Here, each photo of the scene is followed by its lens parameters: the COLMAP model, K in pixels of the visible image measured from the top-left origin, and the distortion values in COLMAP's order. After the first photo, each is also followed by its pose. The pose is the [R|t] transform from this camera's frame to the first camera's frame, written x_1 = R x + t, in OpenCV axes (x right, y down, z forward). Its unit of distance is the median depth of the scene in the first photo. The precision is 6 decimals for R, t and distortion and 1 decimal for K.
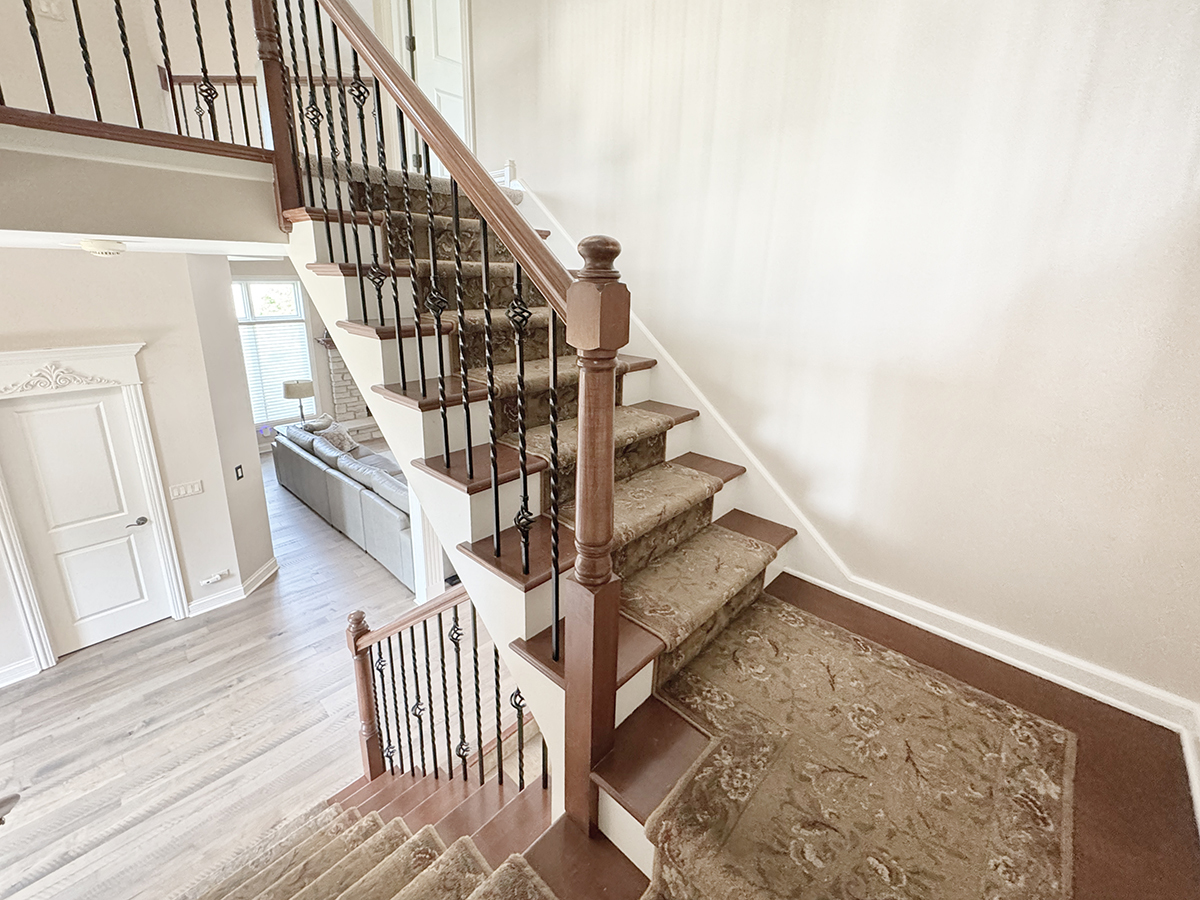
lens RADIAL K [[517.2, 0, 597.4], [0, 517.2, 410.2], [0, 0, 1]] dist [-0.000337, -0.000097]
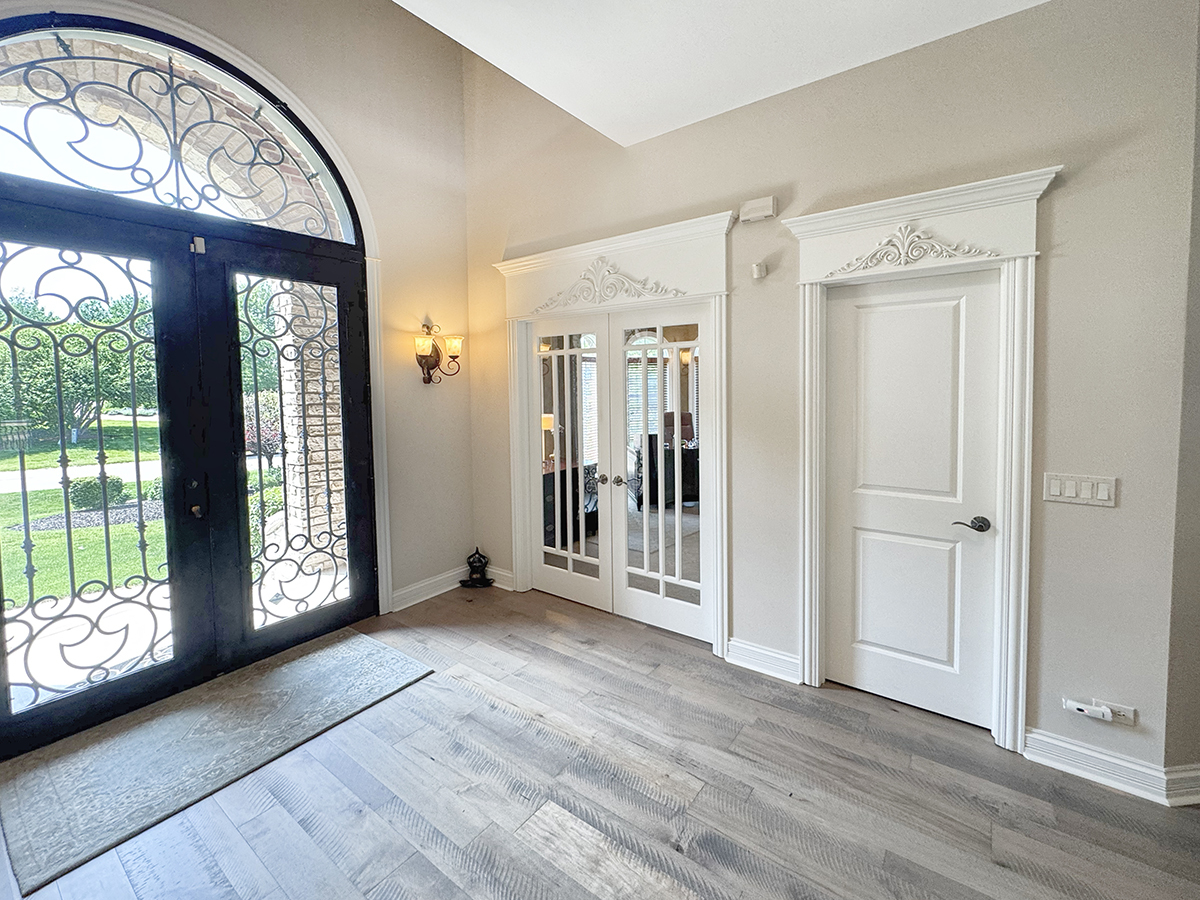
lens RADIAL K [[517.2, 0, 597.4], [0, 517.2, 410.2], [0, 0, 1]] dist [-0.000337, -0.000097]
pose [[0.108323, 0.028685, -0.993702, -0.405383], [-0.234104, 0.972208, 0.002545, 0.199816], [0.966158, 0.232354, 0.112028, 0.545906]]
